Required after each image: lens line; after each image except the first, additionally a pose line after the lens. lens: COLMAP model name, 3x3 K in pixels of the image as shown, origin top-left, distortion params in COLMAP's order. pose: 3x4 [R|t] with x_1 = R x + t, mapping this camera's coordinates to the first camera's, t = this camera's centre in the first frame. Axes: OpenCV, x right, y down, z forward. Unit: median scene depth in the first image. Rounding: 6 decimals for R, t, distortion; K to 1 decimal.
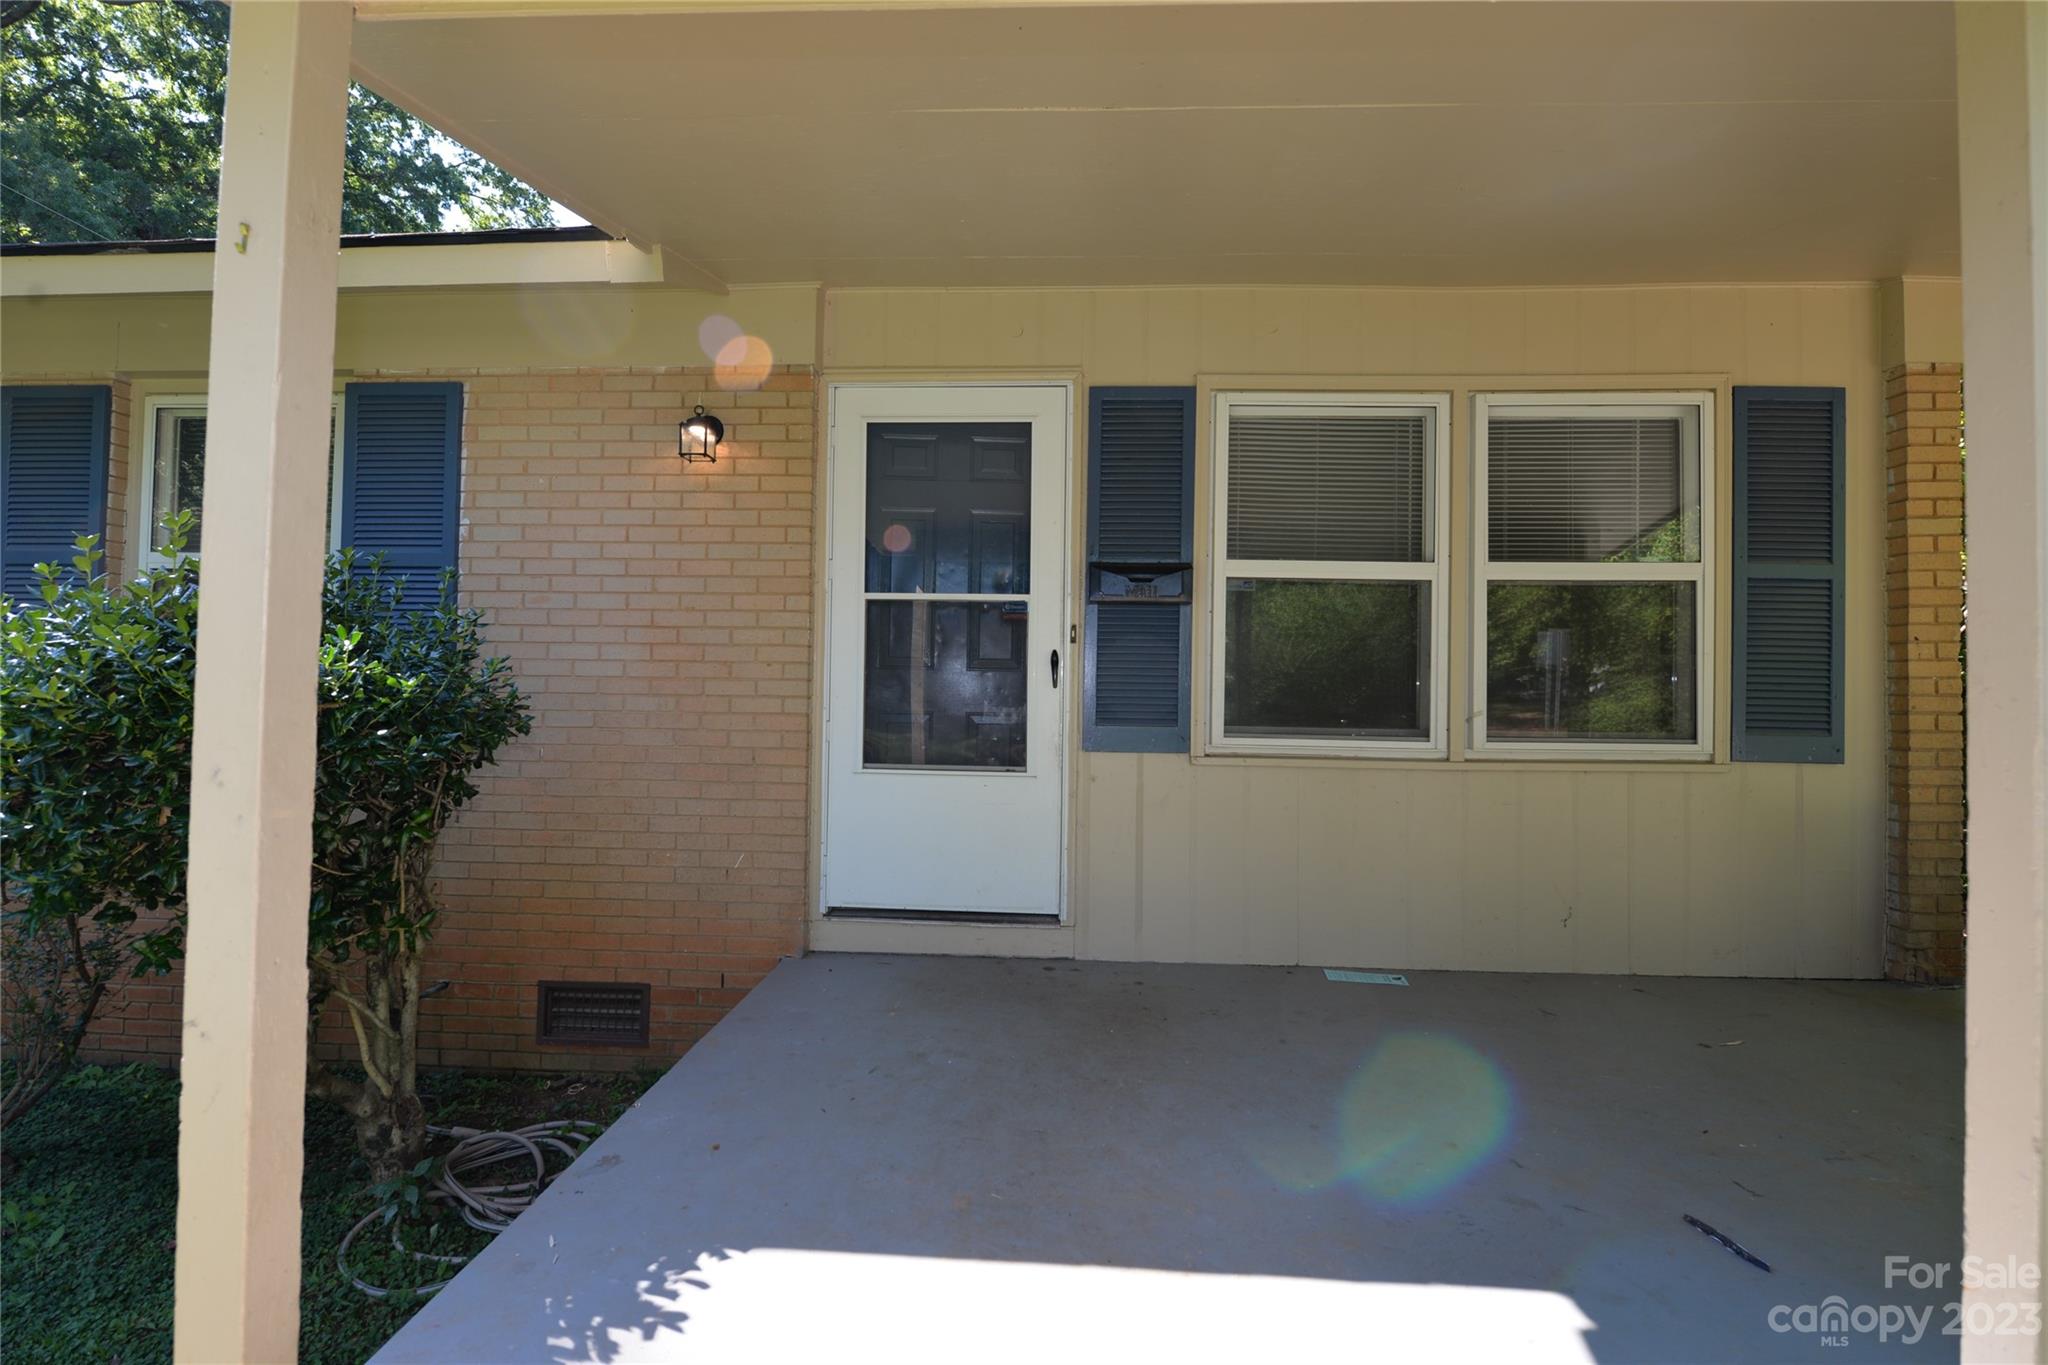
lens RADIAL K [[991.2, 0, 1025.2], [0, 991.2, 683.9], [0, 0, 1]] dist [-0.020944, -0.000111]
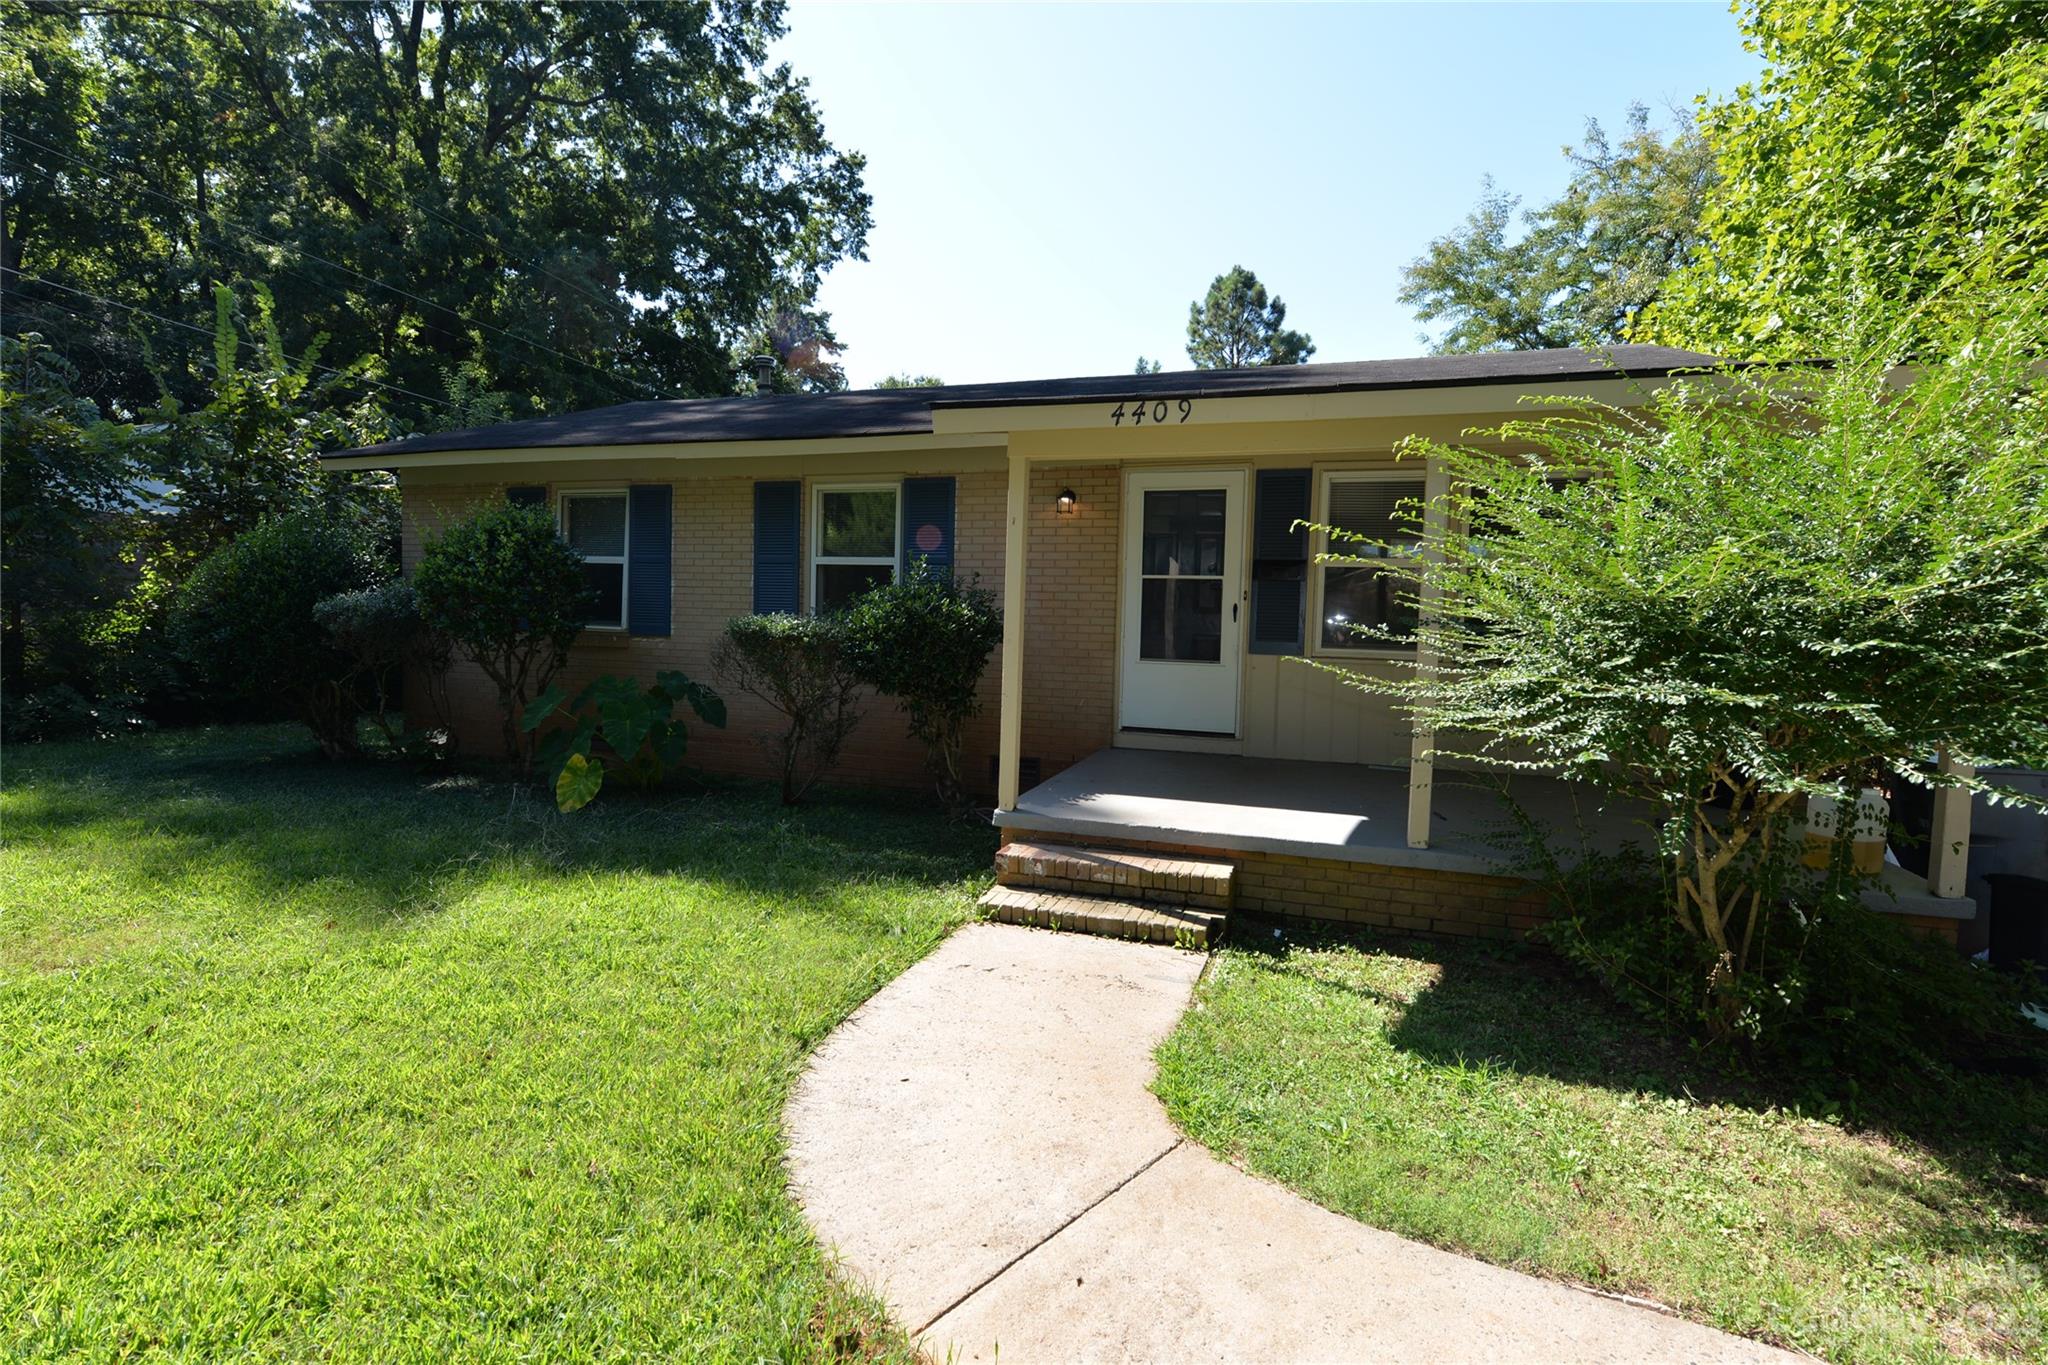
lens RADIAL K [[991.2, 0, 1022.4], [0, 991.2, 685.6], [0, 0, 1]] dist [-0.020944, -0.000111]
pose [[0.965771, 0.024485, -0.258236, 0.135533], [-0.006327, 0.997462, 0.070914, -0.007379], [0.259317, -0.066853, 0.963476, -1.067989]]
